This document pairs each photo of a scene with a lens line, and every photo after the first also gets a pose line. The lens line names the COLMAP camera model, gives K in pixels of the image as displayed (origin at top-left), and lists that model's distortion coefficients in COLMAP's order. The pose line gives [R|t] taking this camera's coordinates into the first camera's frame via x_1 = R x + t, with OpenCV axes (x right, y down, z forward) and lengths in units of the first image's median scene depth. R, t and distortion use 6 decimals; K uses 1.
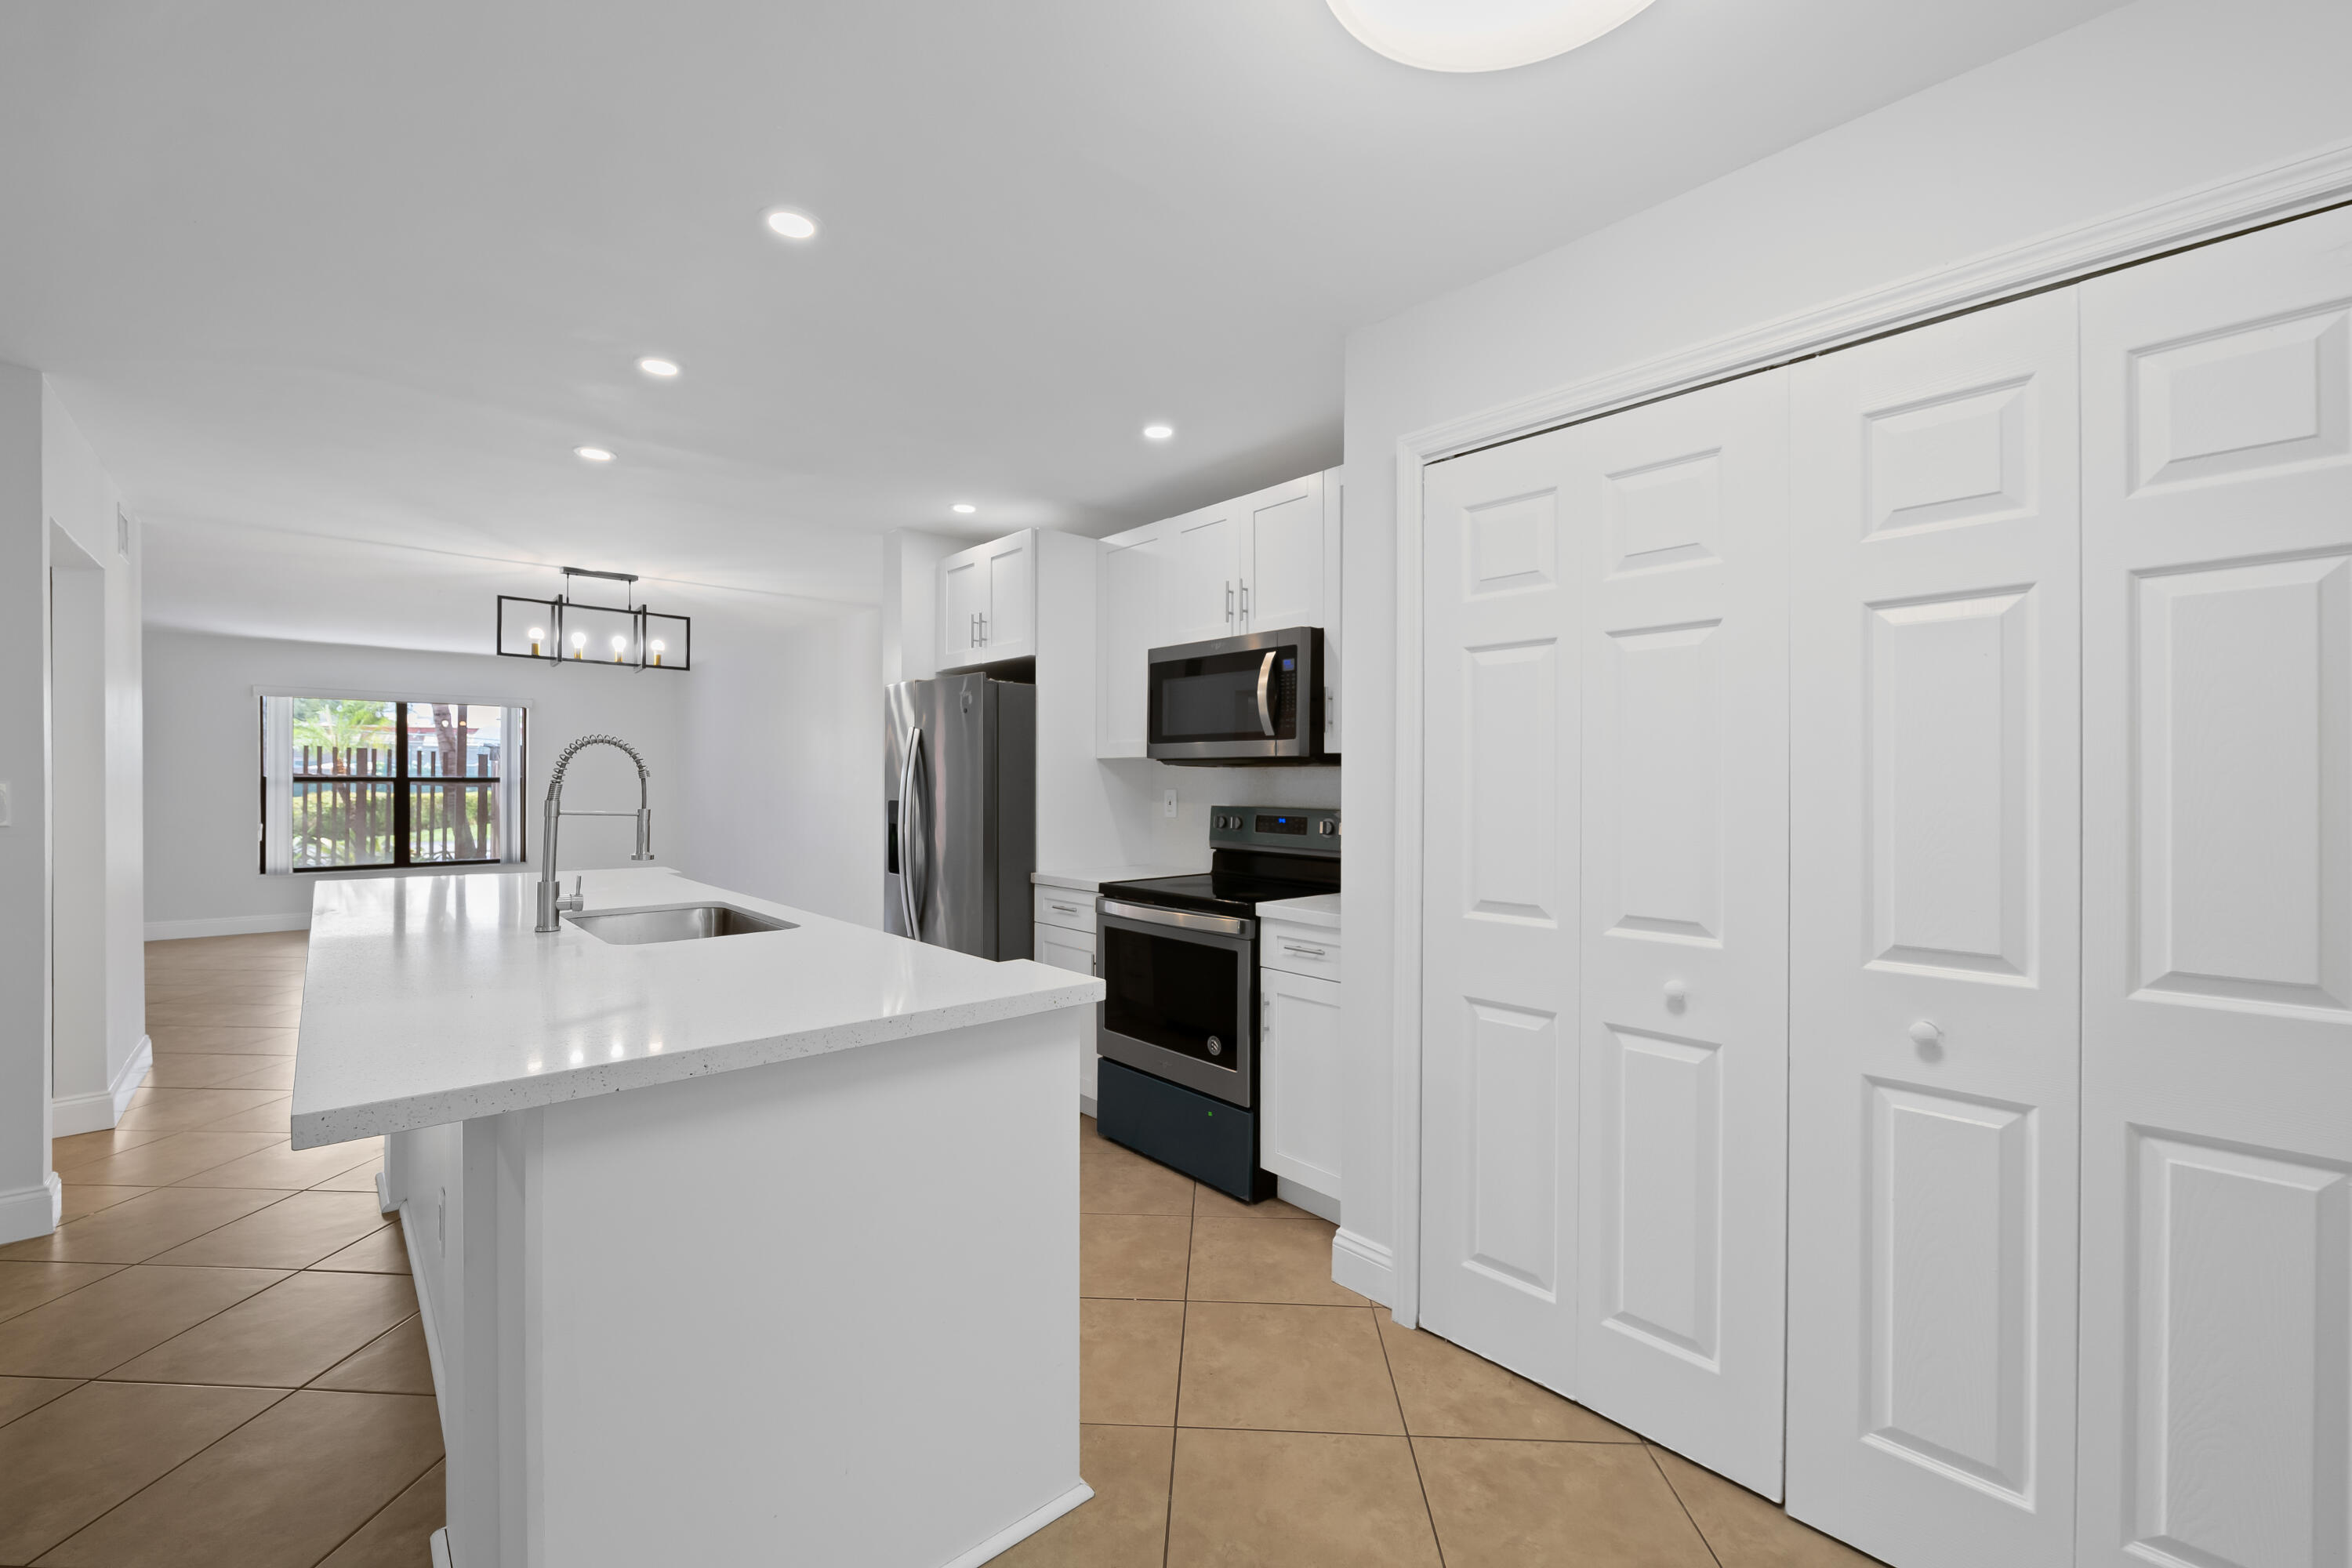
lens RADIAL K [[956.7, 0, 1181.2], [0, 956.7, 785.3], [0, 0, 1]] dist [-0.001110, -0.000073]
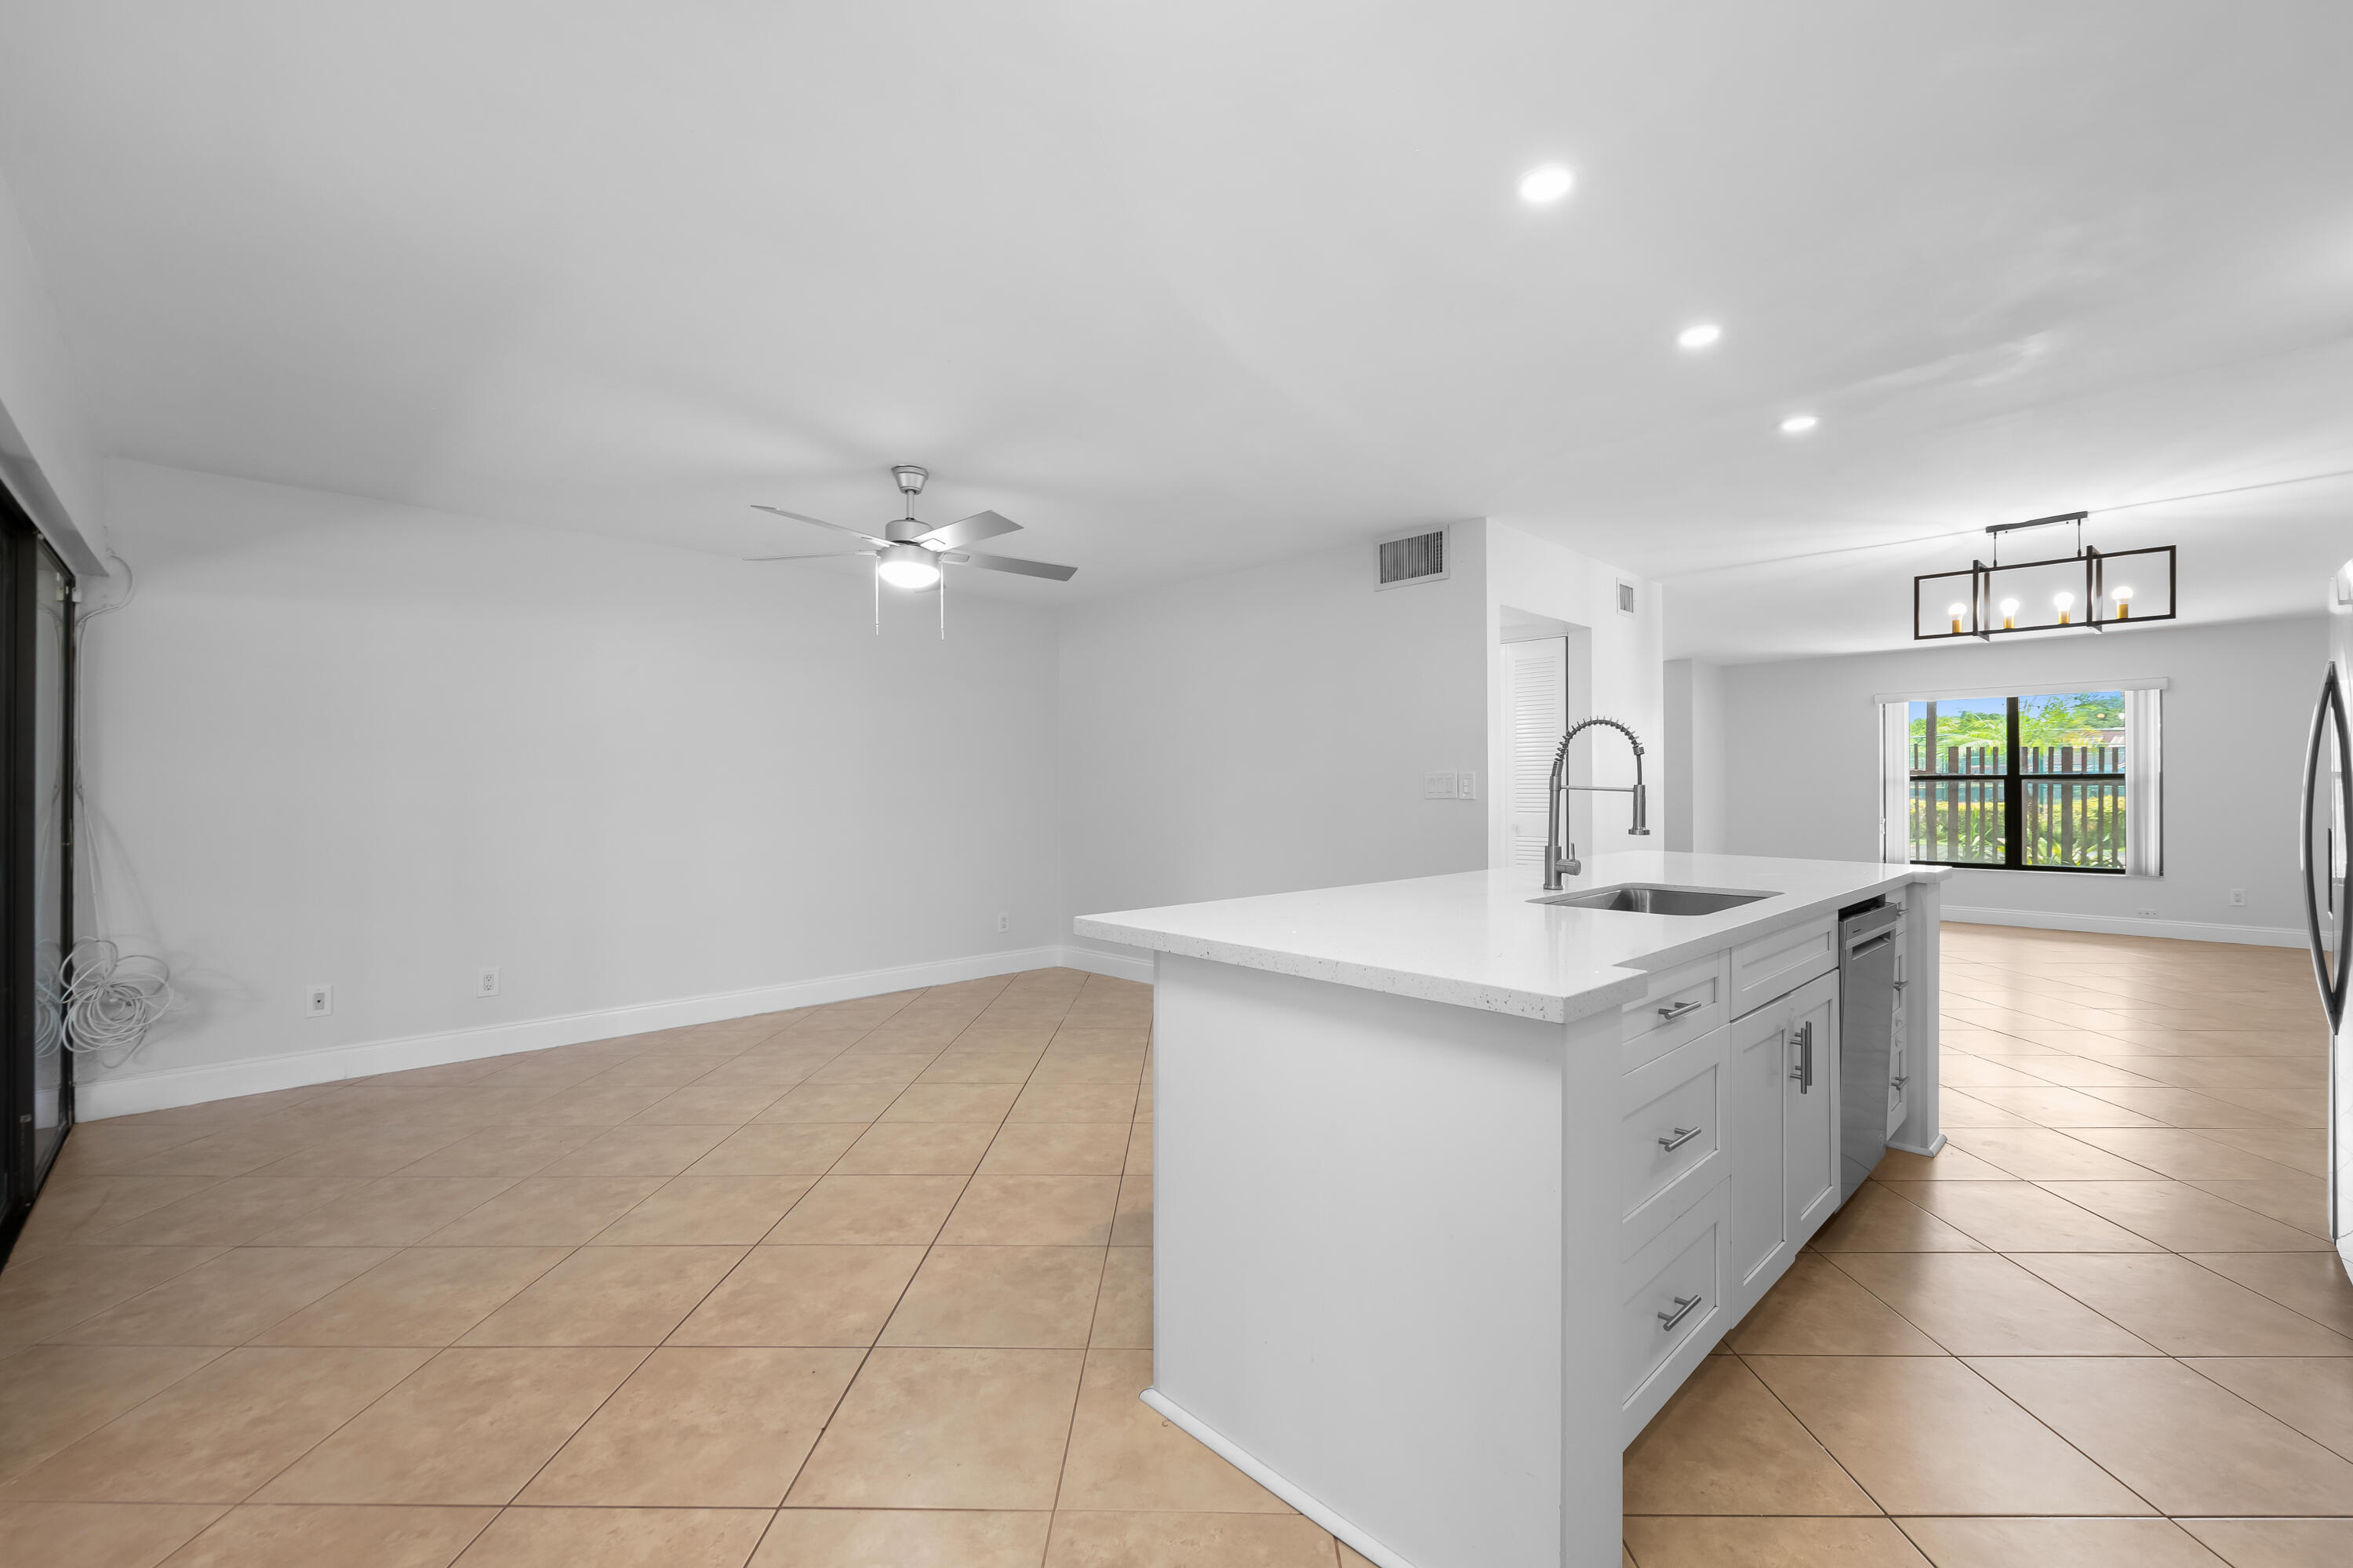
lens RADIAL K [[975.8, 0, 1187.6], [0, 975.8, 787.2], [0, 0, 1]] dist [-0.000109, -0.000445]
pose [[0.037387, -0.006130, -0.999282, 0.311533], [0.000104, 0.999981, -0.006130, 0.022909], [0.999301, 0.000125, 0.037386, 0.321983]]
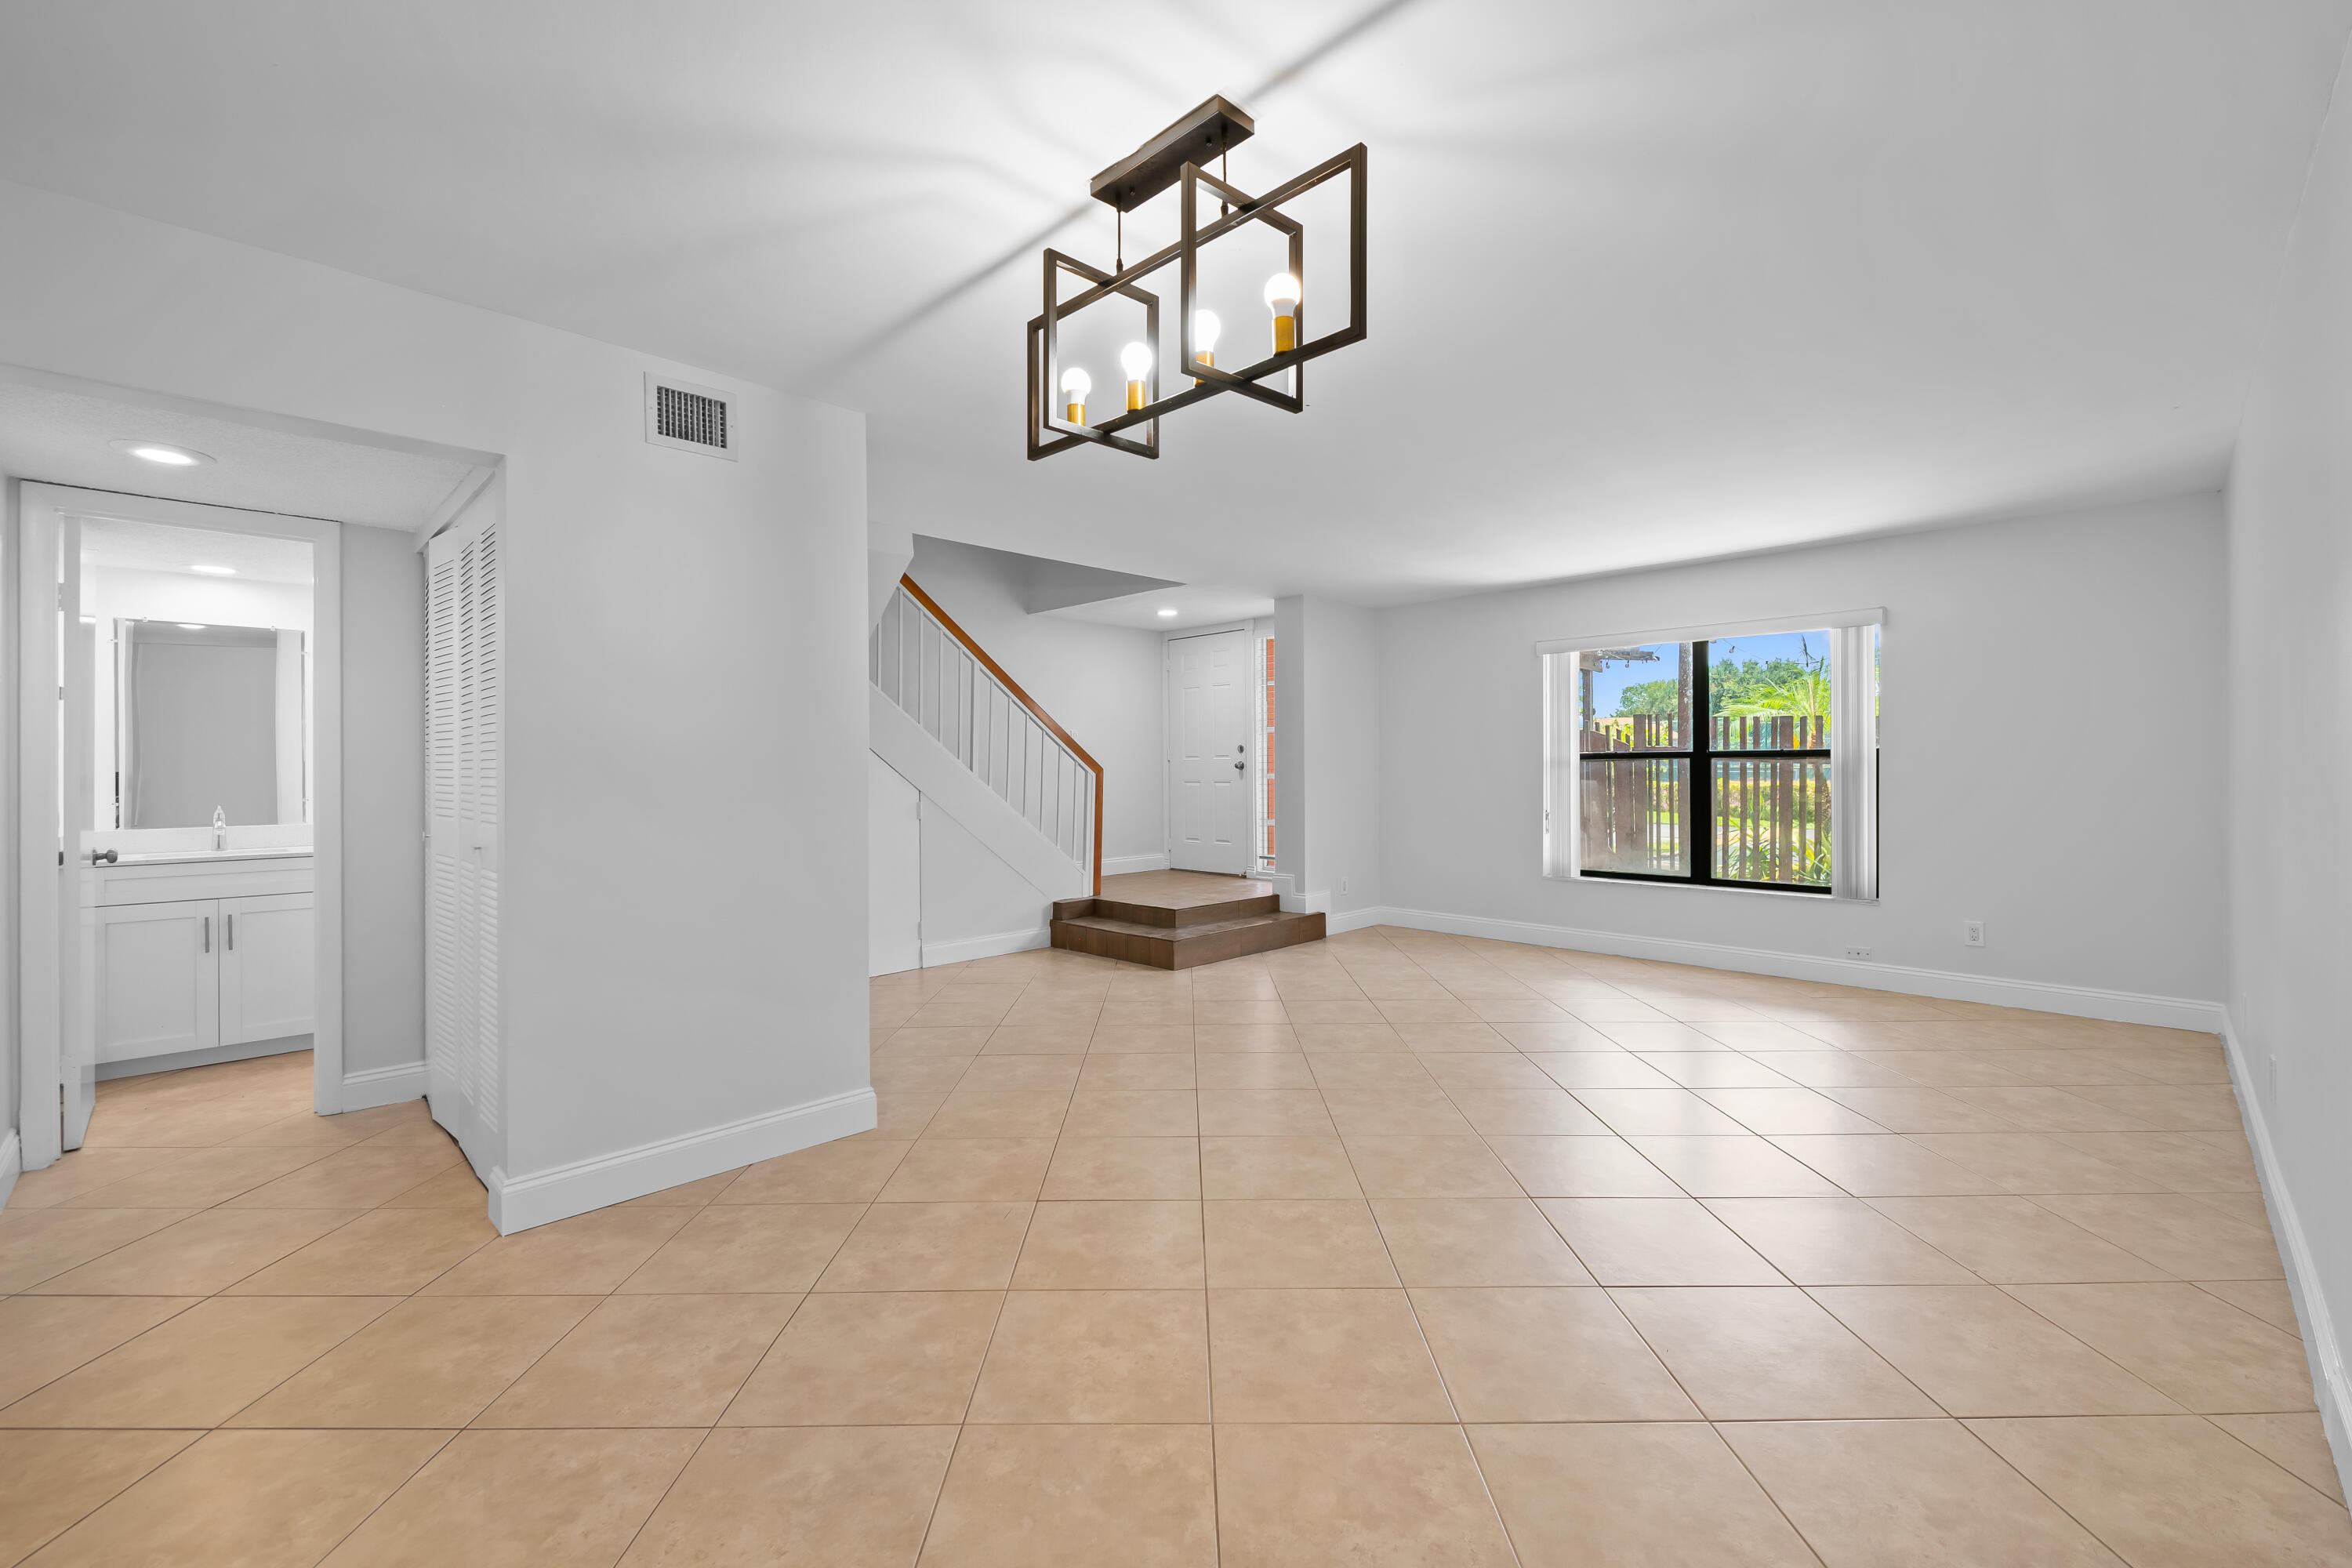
lens RADIAL K [[965.1, 0, 1185.4], [0, 965.1, 779.1], [0, 0, 1]] dist [-0.008155, -0.000283]
pose [[0.052276, 0.007753, -0.998603, -0.360514], [0.002809, 0.999965, 0.007911, 0.011476], [0.998629, -0.003219, 0.052252, 1.421008]]
